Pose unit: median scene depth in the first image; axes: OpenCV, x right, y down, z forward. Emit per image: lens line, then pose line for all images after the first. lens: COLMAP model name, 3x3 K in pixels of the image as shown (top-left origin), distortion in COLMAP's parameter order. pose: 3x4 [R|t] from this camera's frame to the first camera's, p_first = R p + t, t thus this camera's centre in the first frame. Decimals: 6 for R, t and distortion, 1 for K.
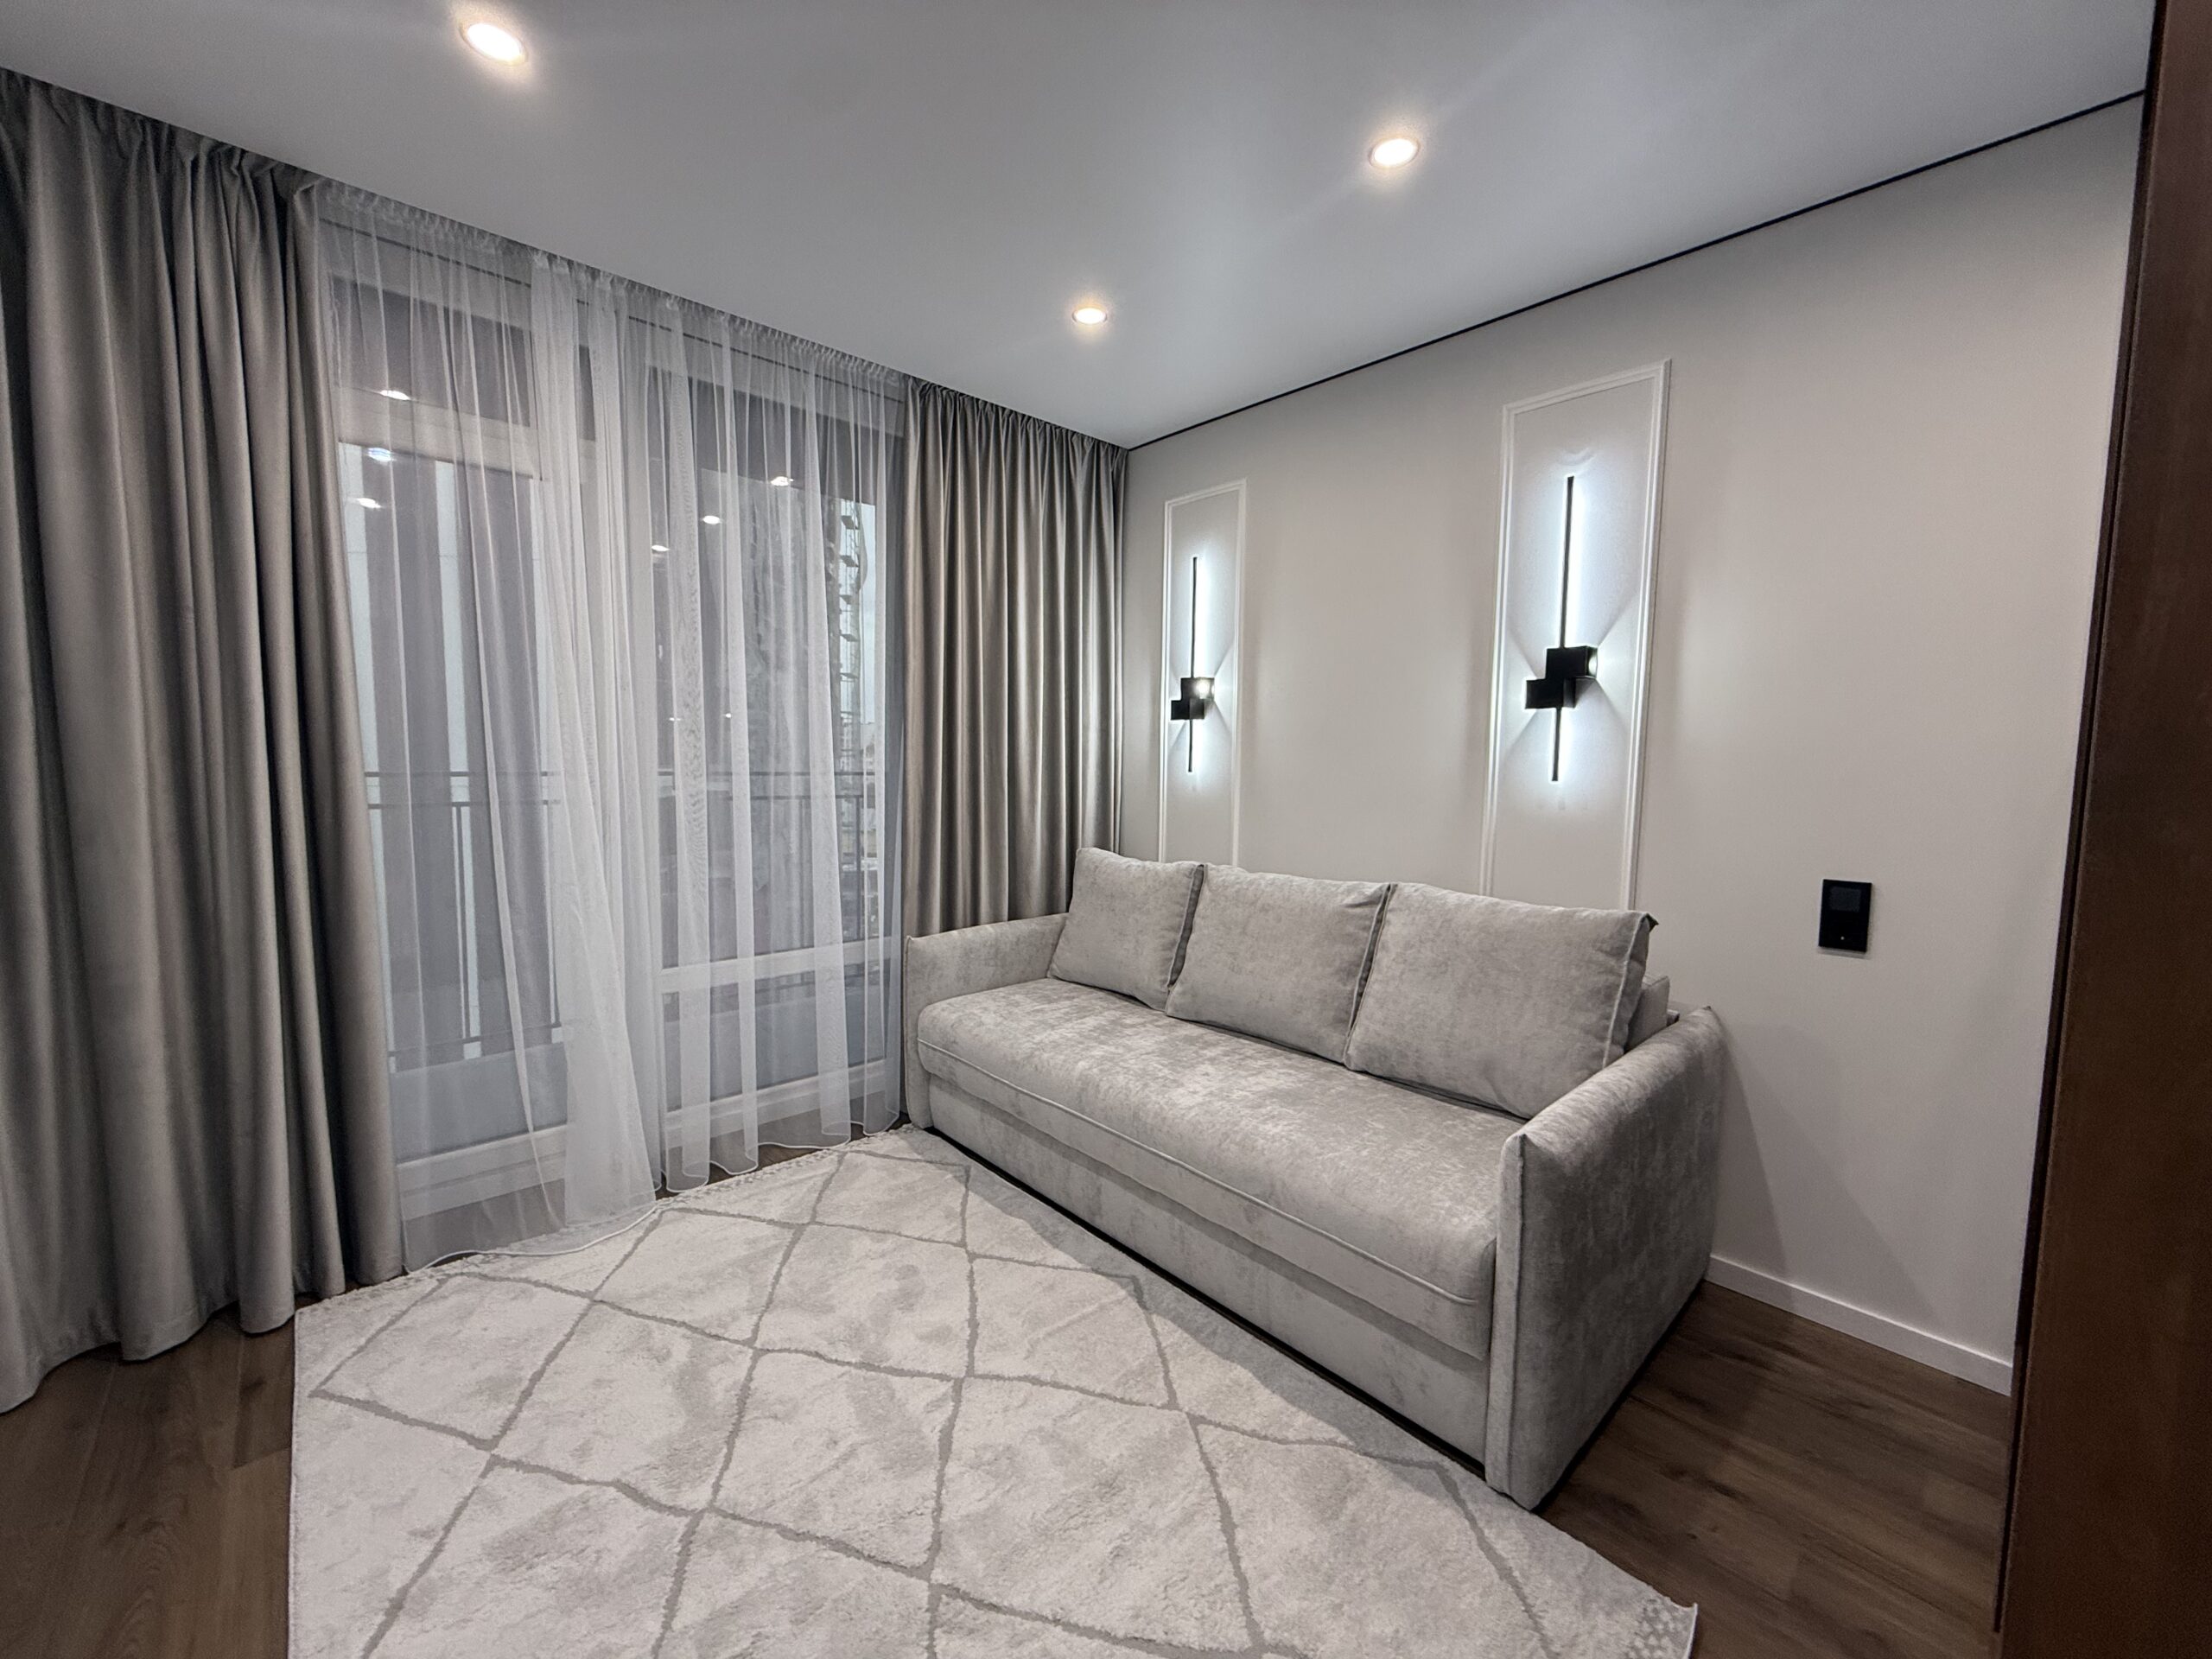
lens RADIAL K [[874.4, 0, 1102.5], [0, 874.4, 828.5], [0, 0, 1]] dist [-0.001819, 0.000214]
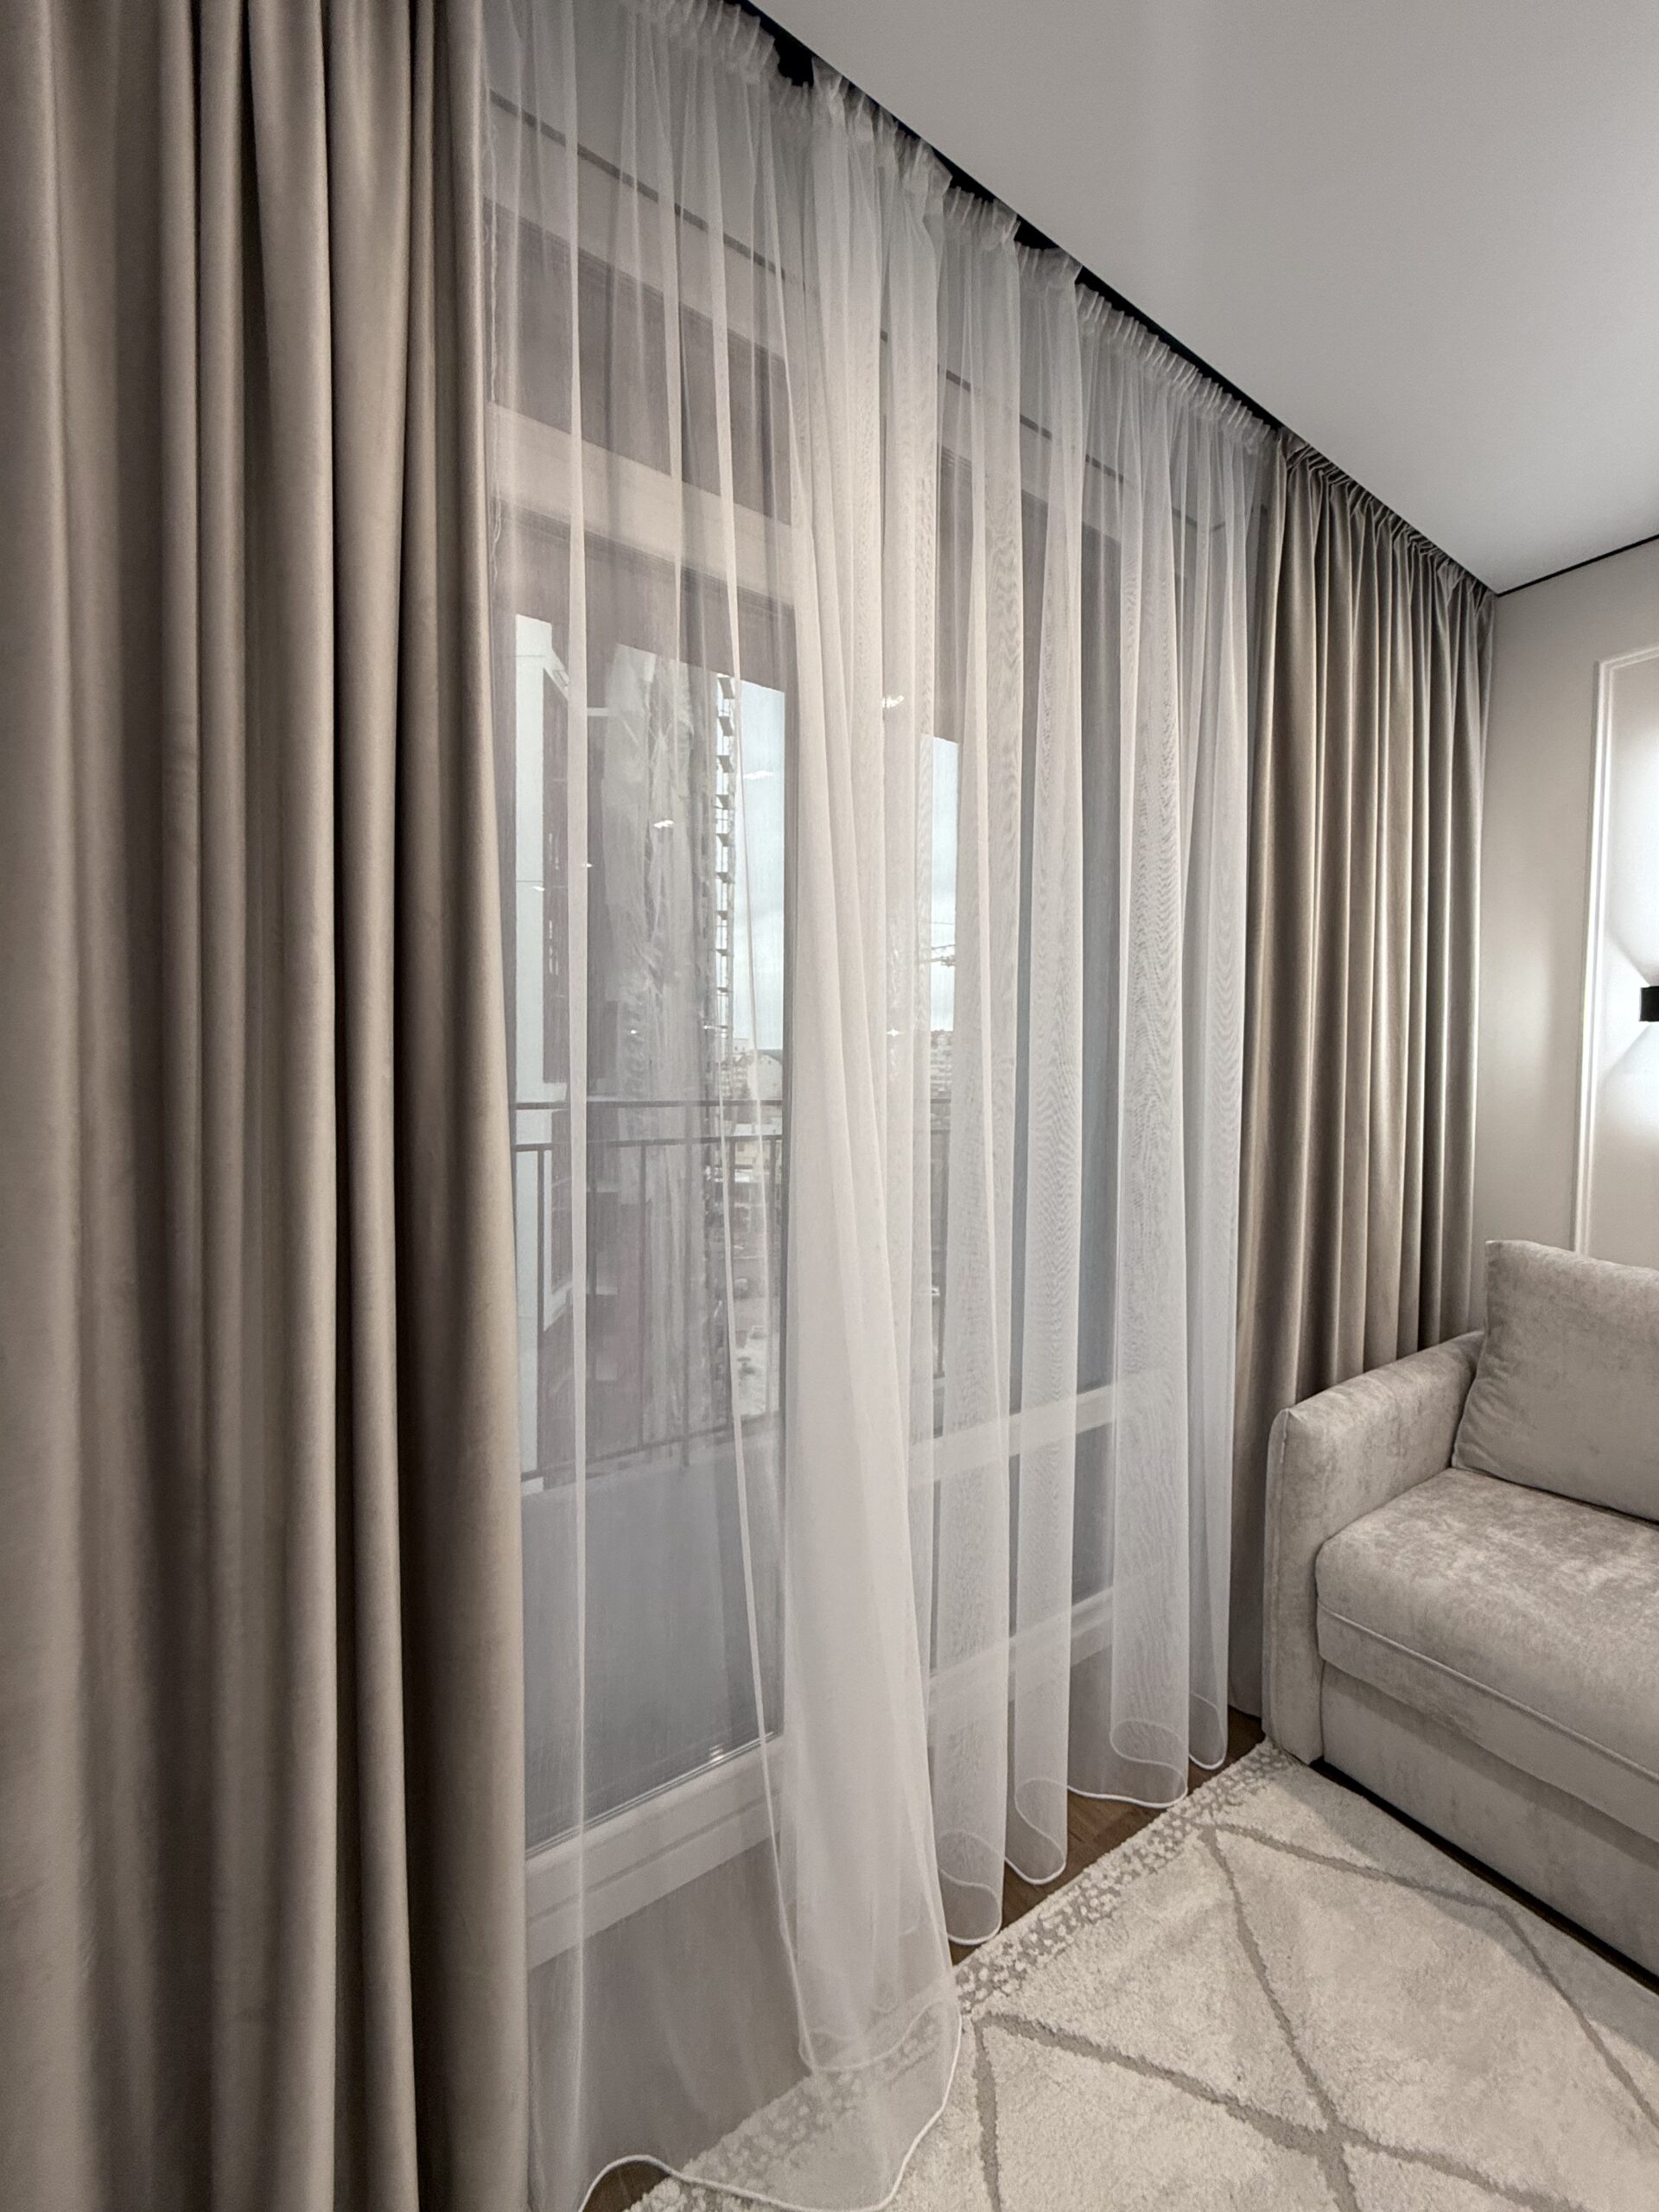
lens RADIAL K [[874.4, 0, 832.5], [0, 874.4, 1097.9], [0, 0, 1]] dist [-0.001819, 0.000214]
pose [[0.990240, 0.003257, -0.139335, -0.449879], [-0.010058, 0.998790, -0.048134, -0.046507], [0.139009, 0.049066, 0.989075, 0.420743]]
